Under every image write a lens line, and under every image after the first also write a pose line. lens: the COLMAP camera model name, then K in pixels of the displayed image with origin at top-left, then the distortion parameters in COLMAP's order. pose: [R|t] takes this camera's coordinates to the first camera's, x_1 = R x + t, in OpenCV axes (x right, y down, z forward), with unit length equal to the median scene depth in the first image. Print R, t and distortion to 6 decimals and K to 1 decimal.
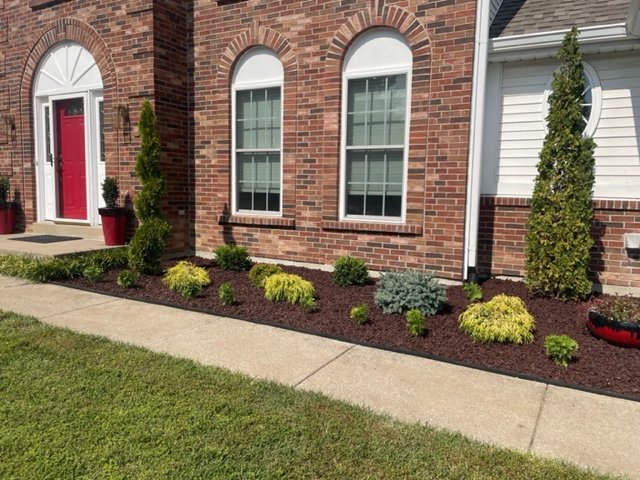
lens RADIAL K [[483.2, 0, 325.6], [0, 483.2, 234.3], [0, 0, 1]] dist [0.071238, -0.094658]
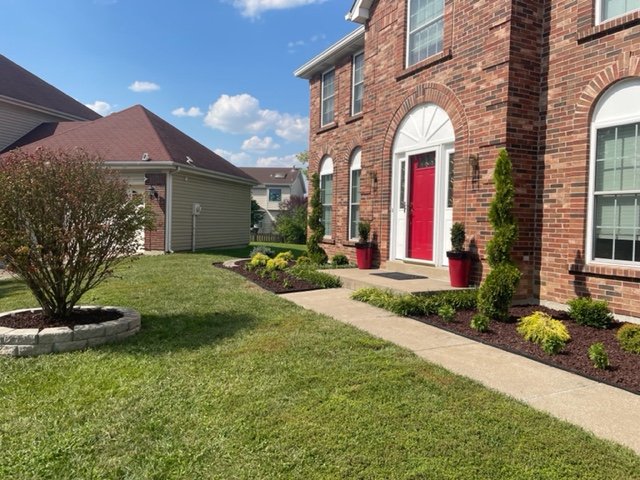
lens RADIAL K [[483.2, 0, 325.6], [0, 483.2, 233.6], [0, 0, 1]] dist [0.071238, -0.094658]
pose [[0.819226, 0.015559, -0.573260, -0.073314], [-0.062379, 0.996118, -0.062107, -0.009592], [0.570068, 0.086639, 0.817016, -0.030772]]
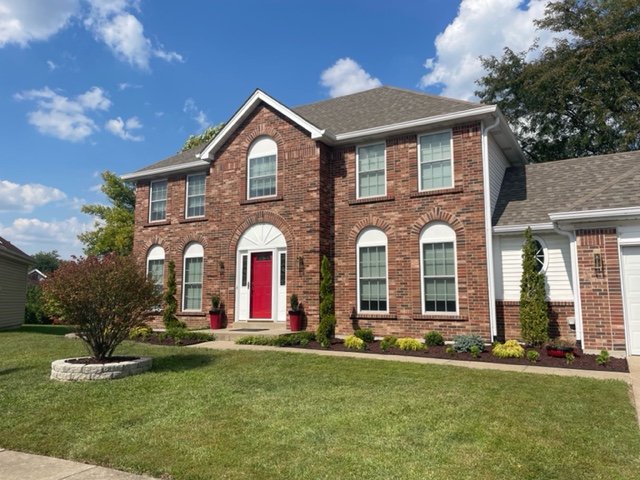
lens RADIAL K [[483.2, 0, 320.1], [0, 483.2, 230.7], [0, 0, 1]] dist [0.071238, -0.094658]
pose [[0.999438, -0.023305, -0.024108, -0.302156], [0.016968, 0.971645, -0.235836, 0.089955], [0.028920, 0.235294, 0.971494, -0.899629]]
